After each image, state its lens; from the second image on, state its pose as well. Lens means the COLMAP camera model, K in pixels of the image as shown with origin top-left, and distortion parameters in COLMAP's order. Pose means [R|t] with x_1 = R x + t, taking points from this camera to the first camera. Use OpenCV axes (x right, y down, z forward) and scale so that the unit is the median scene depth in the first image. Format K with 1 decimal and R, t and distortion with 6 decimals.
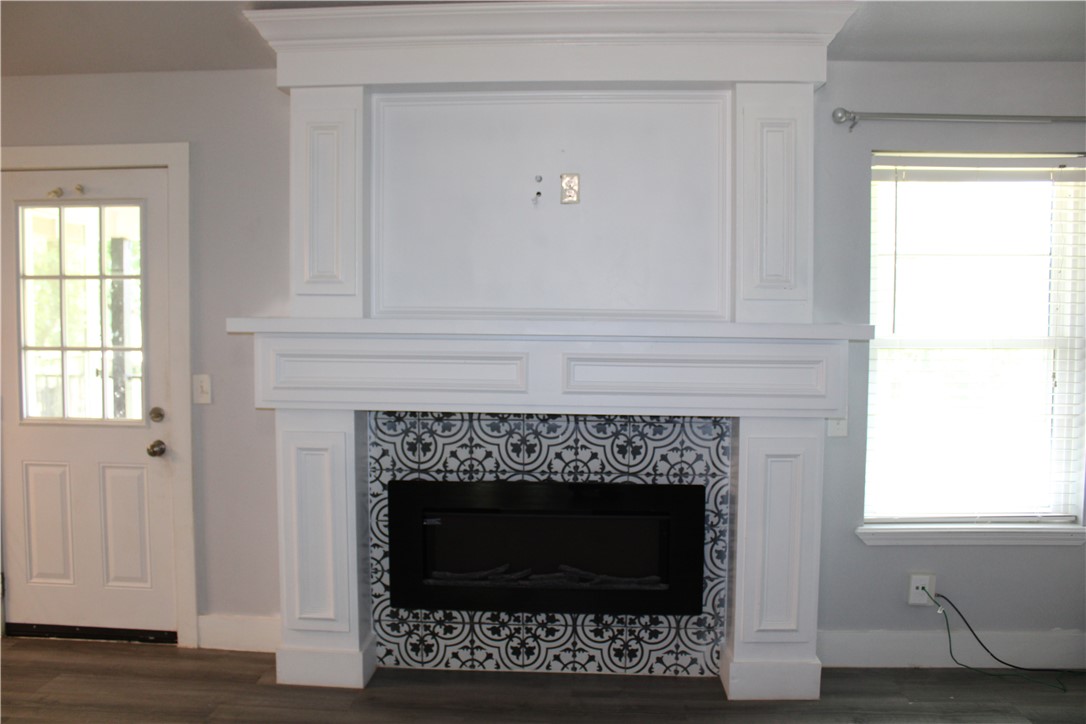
lens RADIAL K [[911.1, 0, 535.3], [0, 911.1, 358.5], [0, 0, 1]] dist [-0.169786, 0.155117]
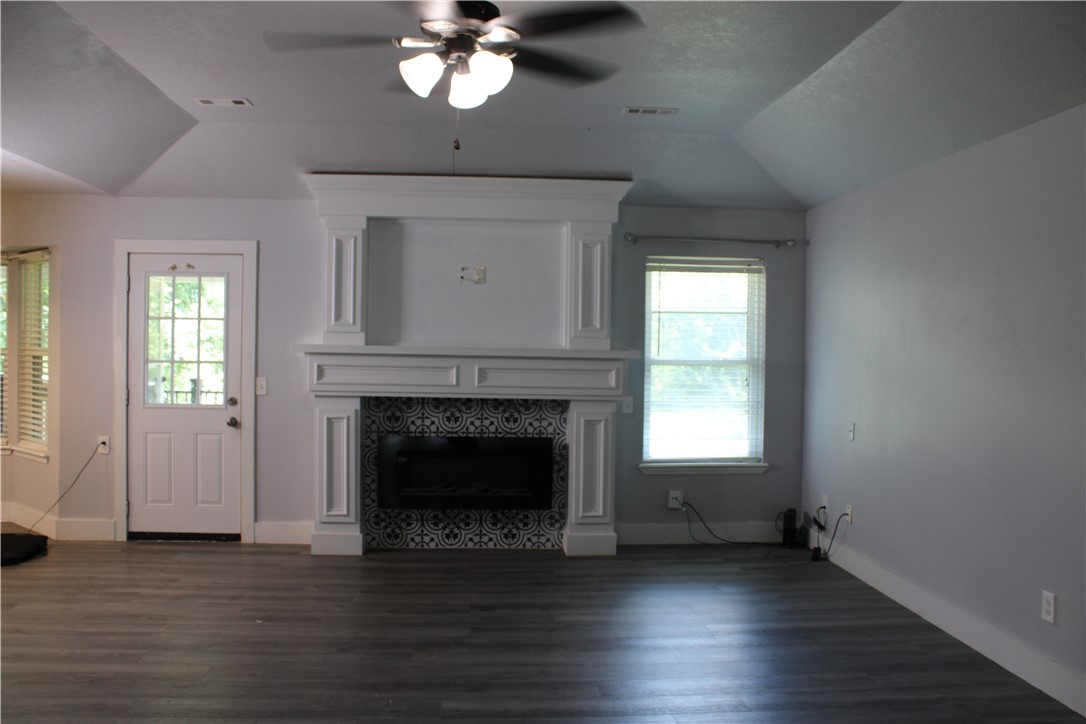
lens RADIAL K [[911.1, 0, 535.3], [0, 911.1, 358.5], [0, 0, 1]] dist [-0.169786, 0.155117]
pose [[0.991814, 0.007483, 0.127474, -0.079900], [-0.003155, 0.999413, -0.034118, 0.040066], [-0.127654, 0.033437, 0.991255, -0.791928]]
